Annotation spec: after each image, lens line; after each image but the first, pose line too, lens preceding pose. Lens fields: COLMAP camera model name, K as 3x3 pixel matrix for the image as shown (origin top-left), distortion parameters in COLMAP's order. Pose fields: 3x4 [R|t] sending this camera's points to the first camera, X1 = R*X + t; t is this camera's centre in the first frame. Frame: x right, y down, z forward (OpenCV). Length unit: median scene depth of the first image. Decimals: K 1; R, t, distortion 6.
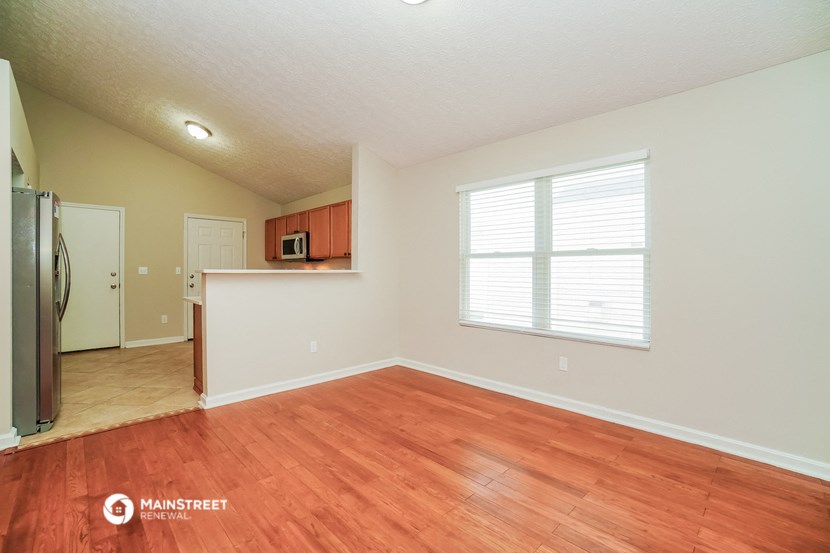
lens RADIAL K [[400.5, 0, 398.0], [0, 400.5, 275.9], [0, 0, 1]] dist [-0.036444, 0.001079]
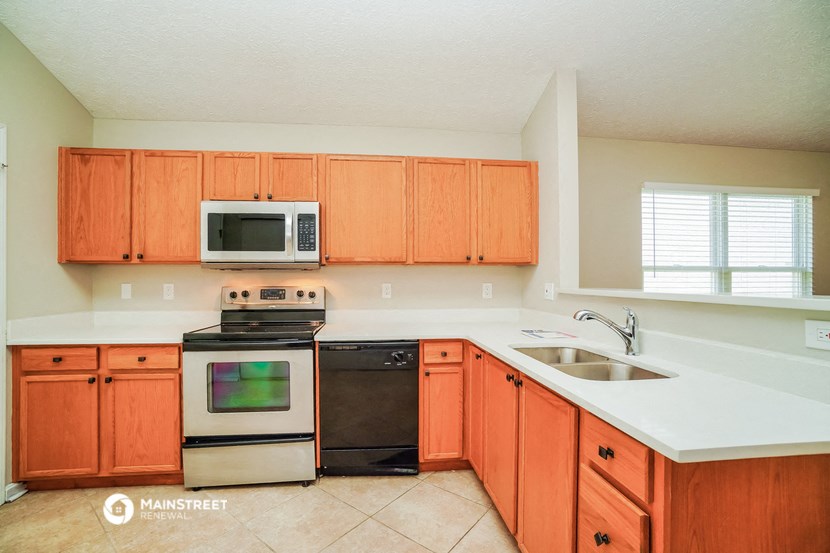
lens RADIAL K [[400.5, 0, 398.0], [0, 400.5, 275.9], [0, 0, 1]] dist [-0.036444, 0.001079]
pose [[0.558250, 0.010443, 0.829607, -0.690971], [0.013287, 0.999680, -0.021525, -0.020590], [-0.829566, 0.023040, 0.557933, 0.850797]]
